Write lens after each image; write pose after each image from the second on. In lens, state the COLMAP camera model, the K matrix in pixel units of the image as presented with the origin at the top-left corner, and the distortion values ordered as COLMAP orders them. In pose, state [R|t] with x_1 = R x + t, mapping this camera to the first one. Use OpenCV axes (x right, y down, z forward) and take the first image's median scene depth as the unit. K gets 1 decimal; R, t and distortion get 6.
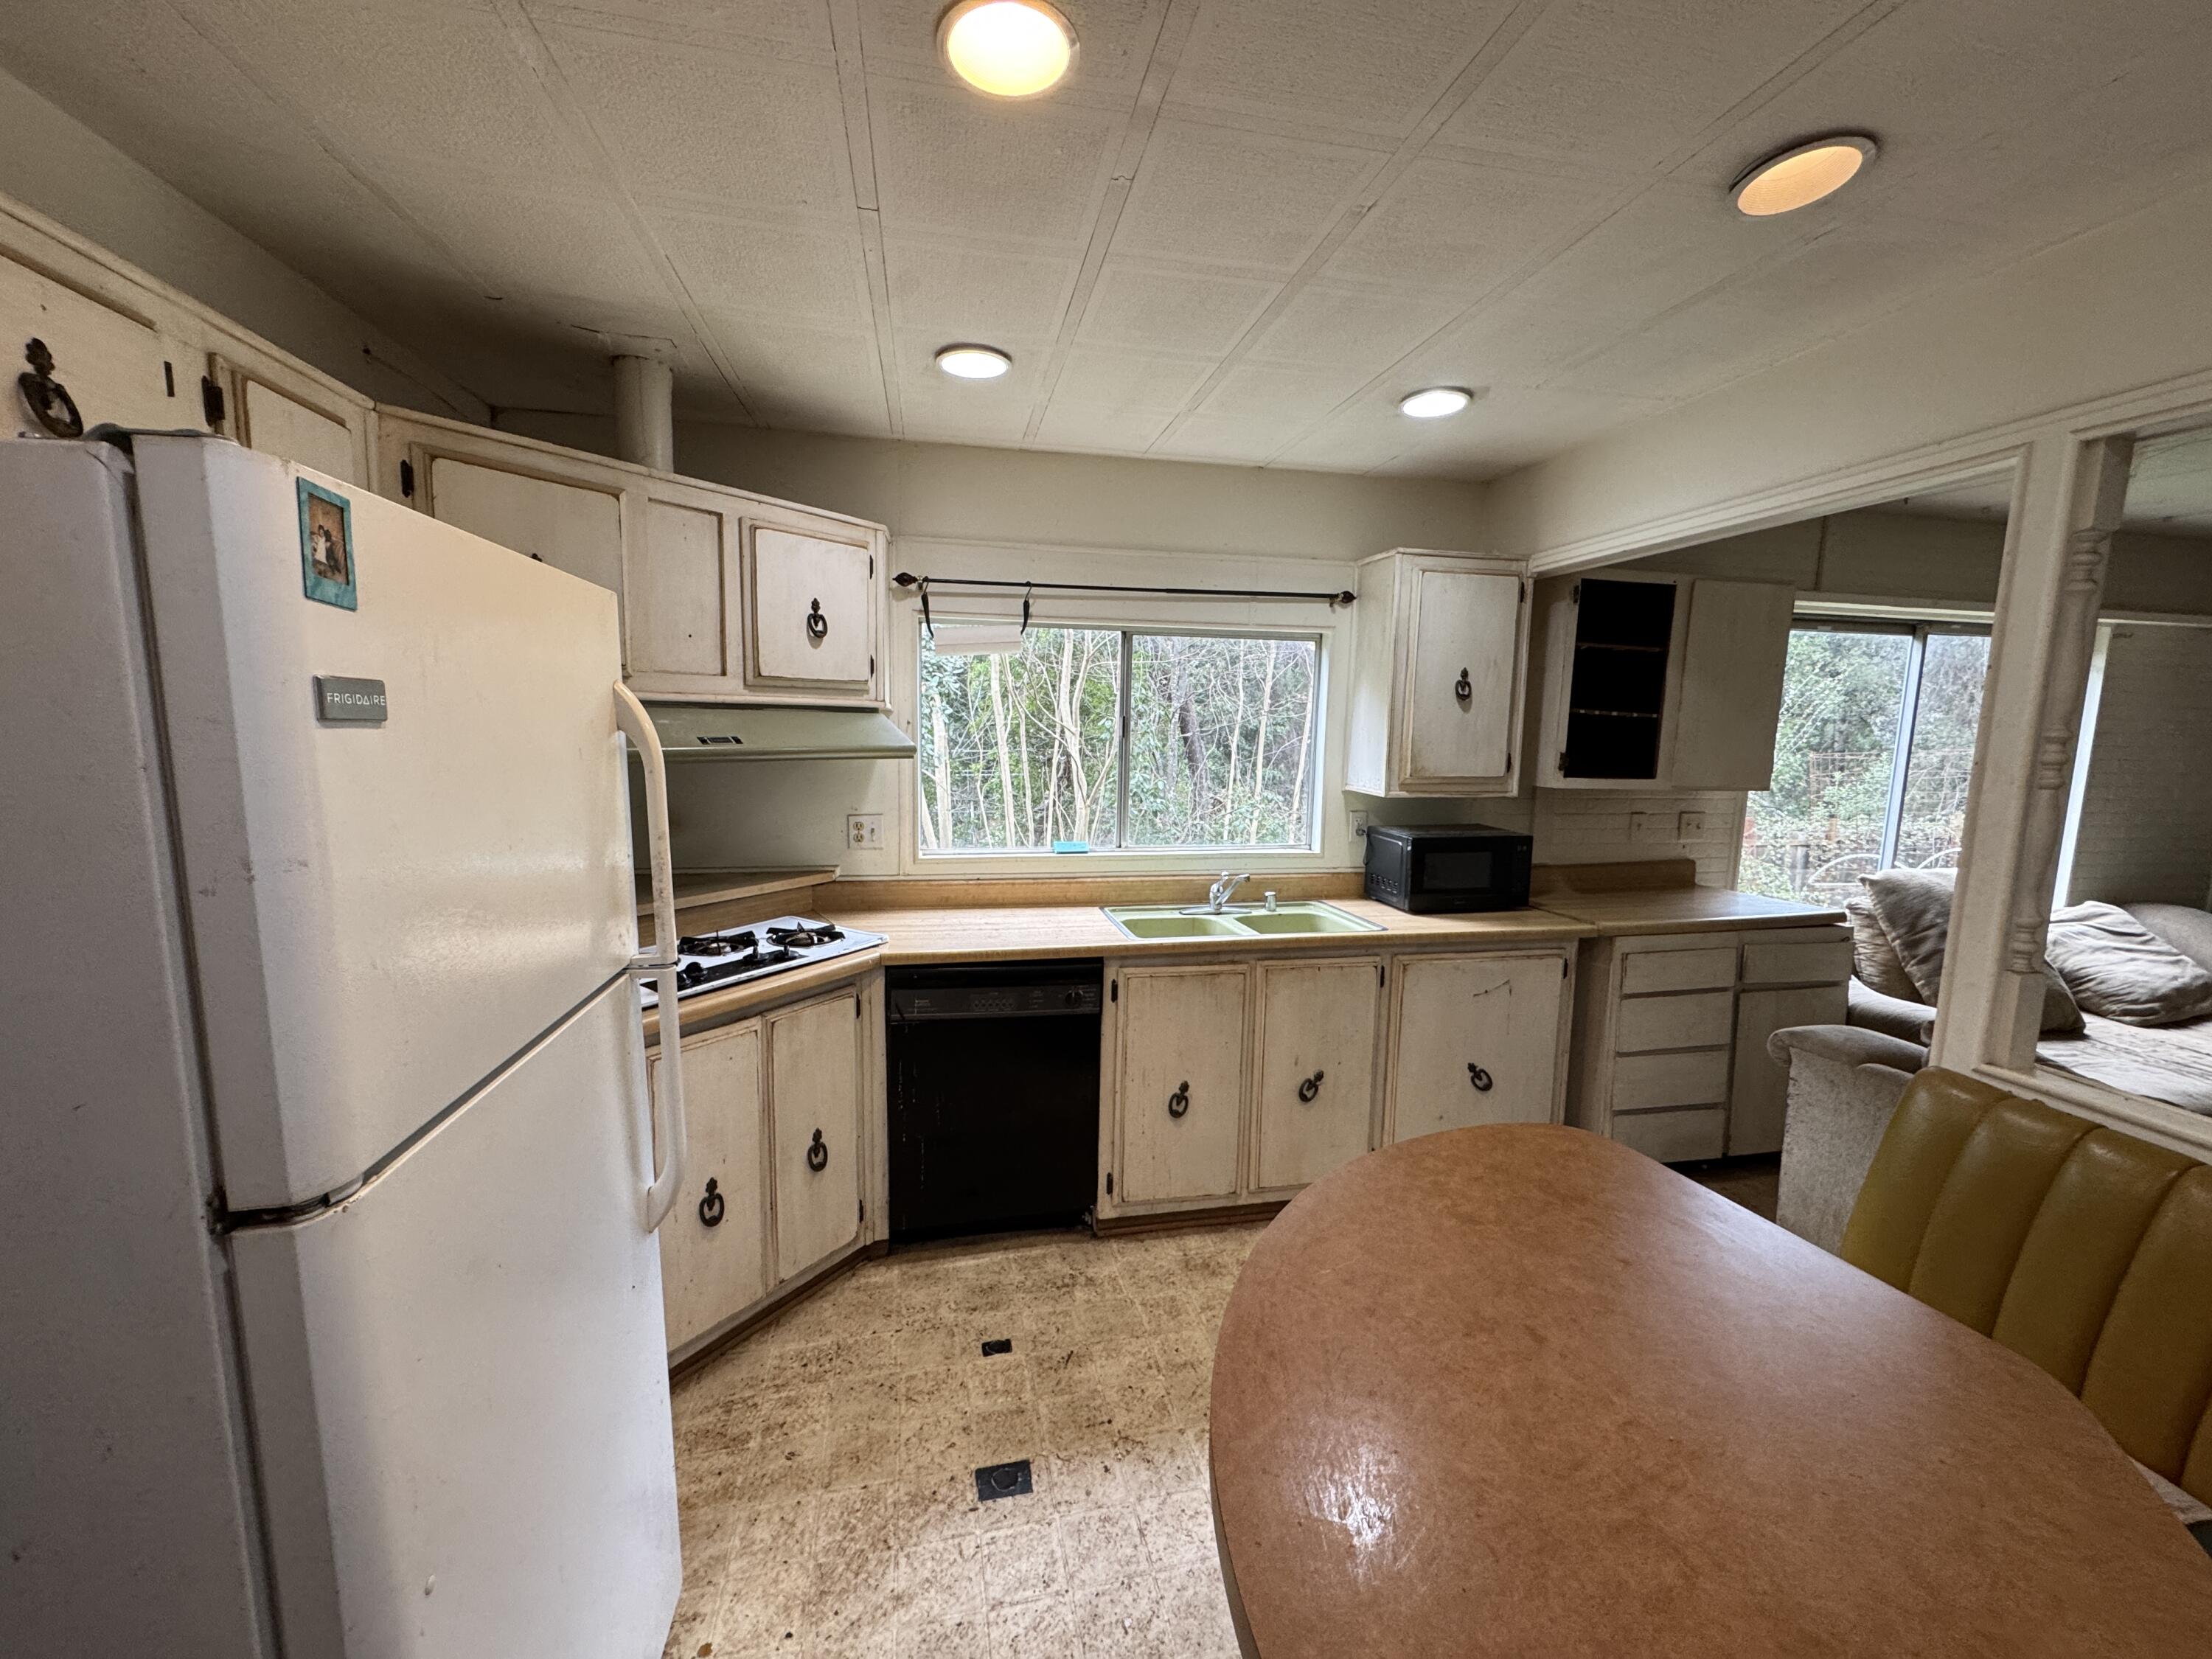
lens RADIAL K [[877.3, 0, 1110.1], [0, 877.3, 832.8], [0, 0, 1]] dist [-0.003008, 0.000646]
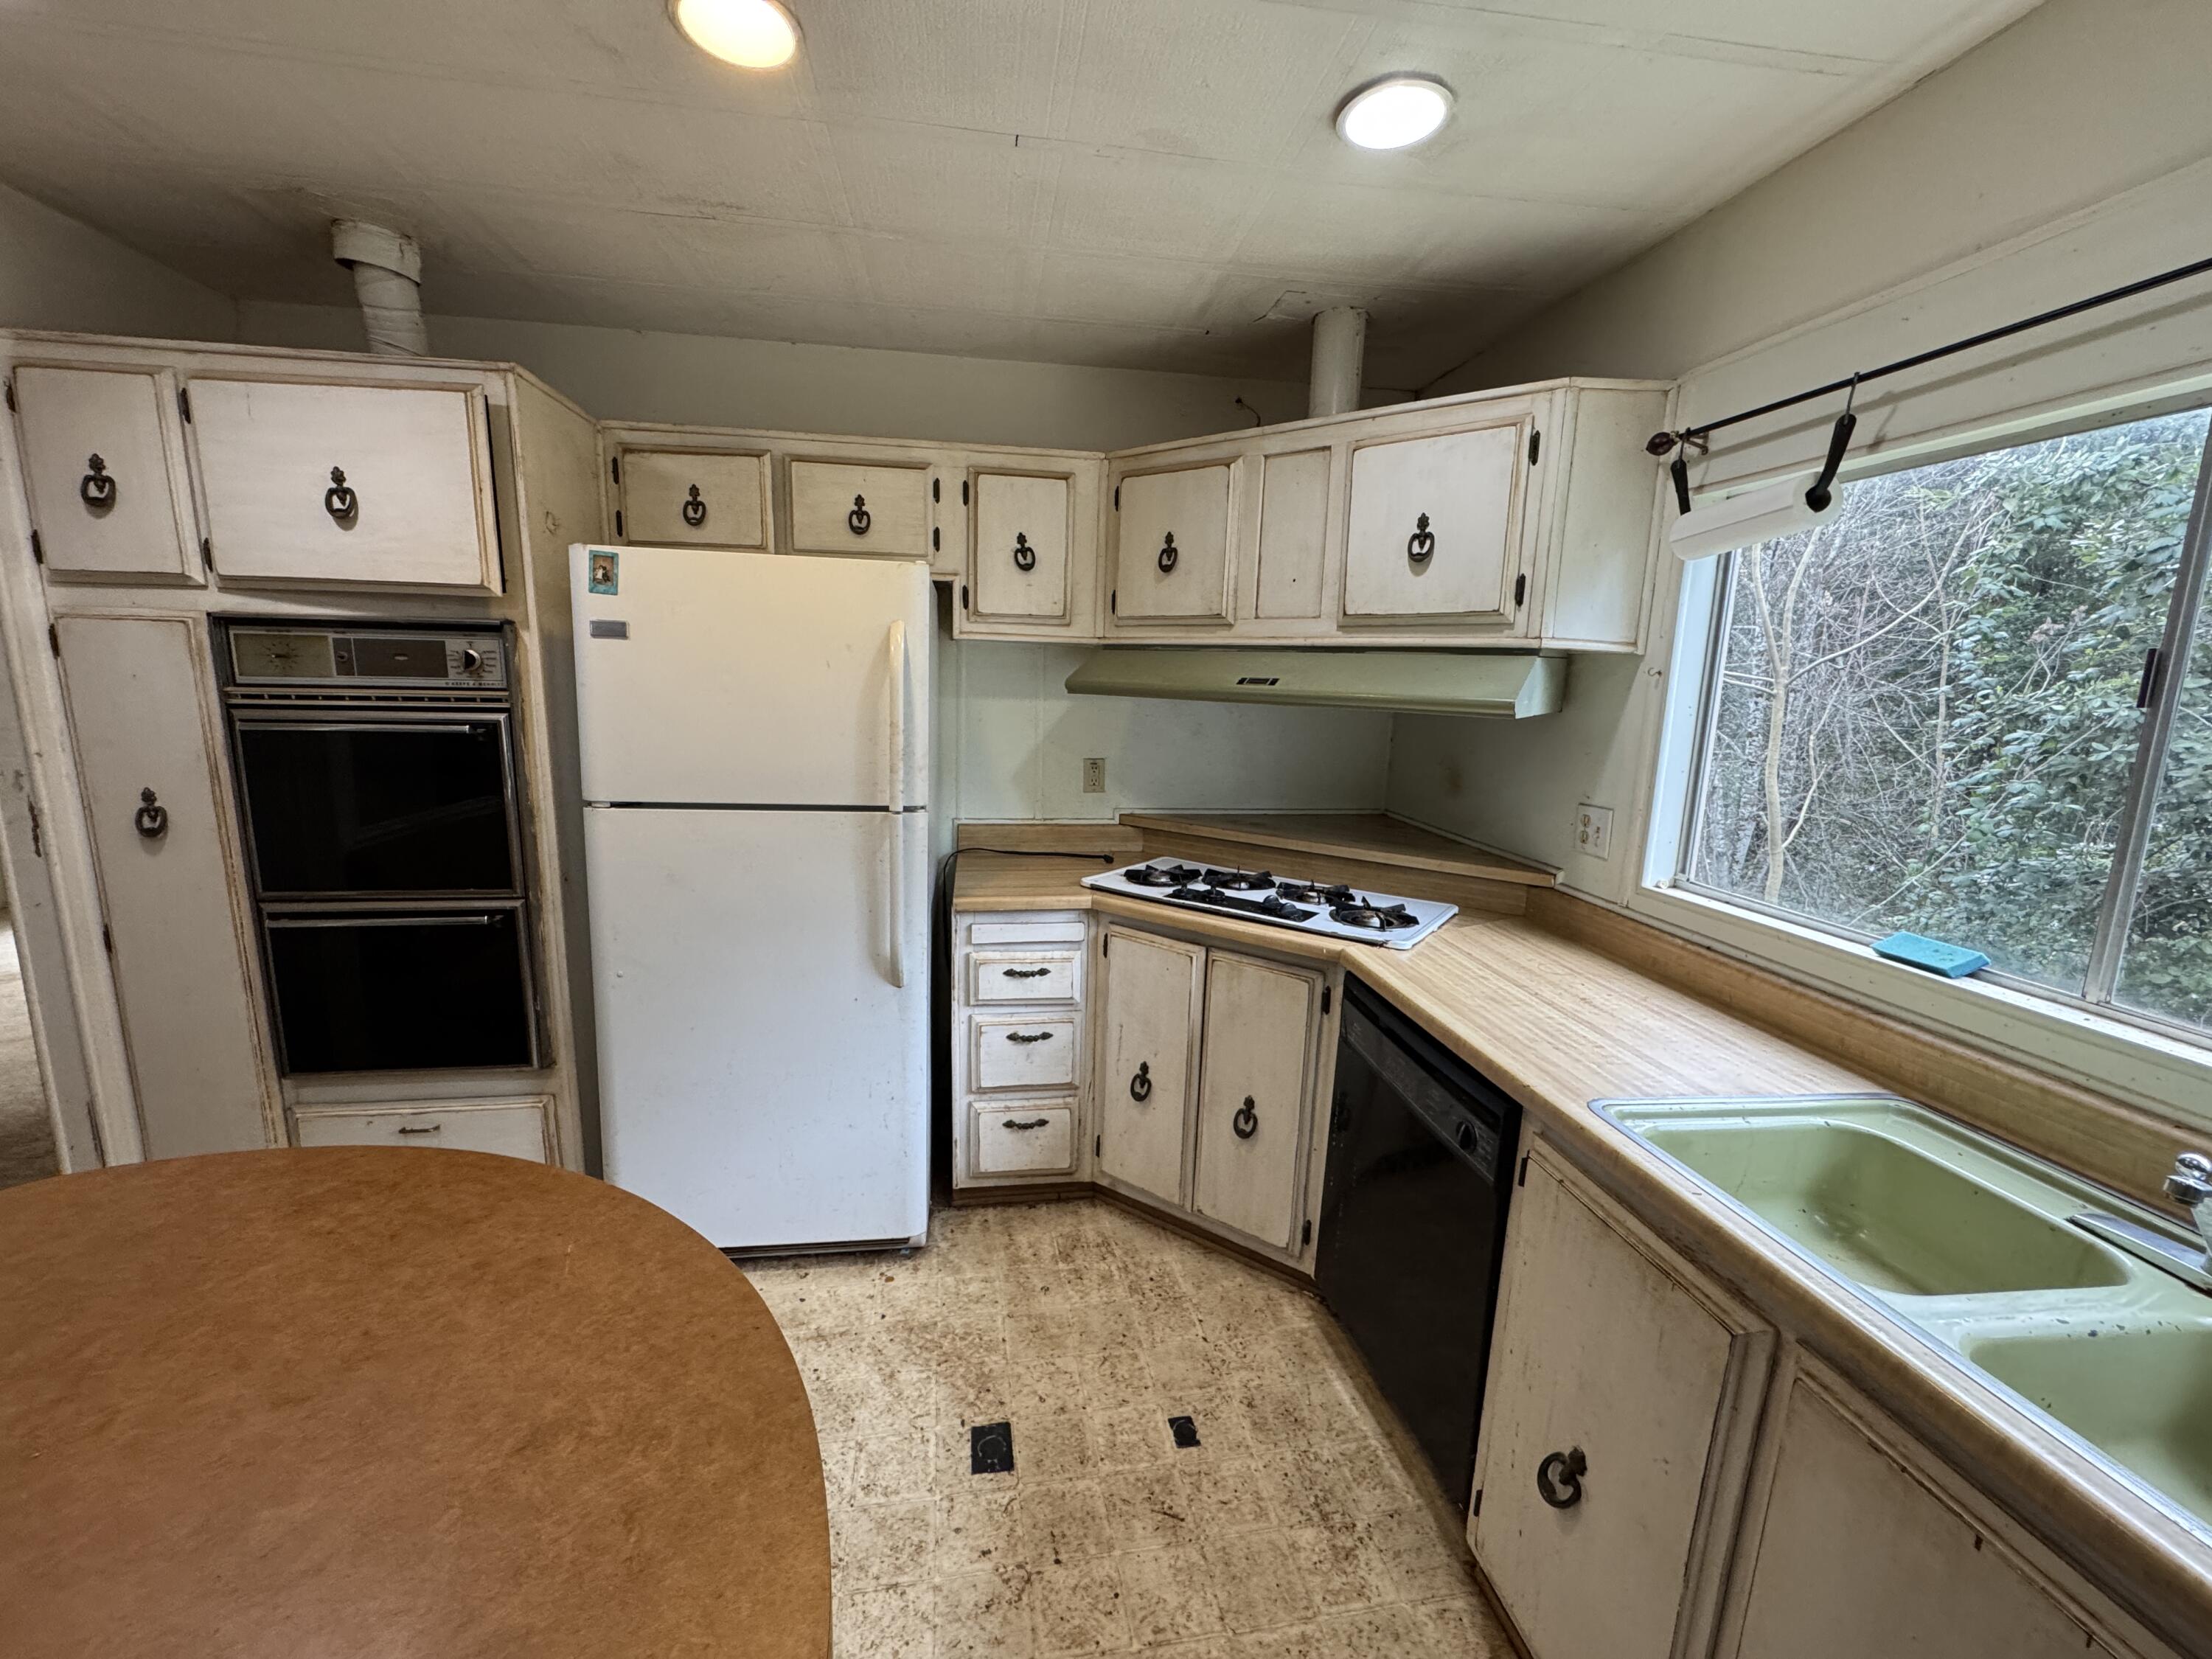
lens RADIAL K [[877.3, 0, 1102.3], [0, 877.3, 830.1], [0, 0, 1]] dist [-0.003008, 0.000646]
pose [[-0.049506, 0.156818, -0.986386, 0.607670], [-0.158185, 0.973901, 0.162772, -0.075535], [0.986168, 0.164089, -0.023407, 0.886764]]
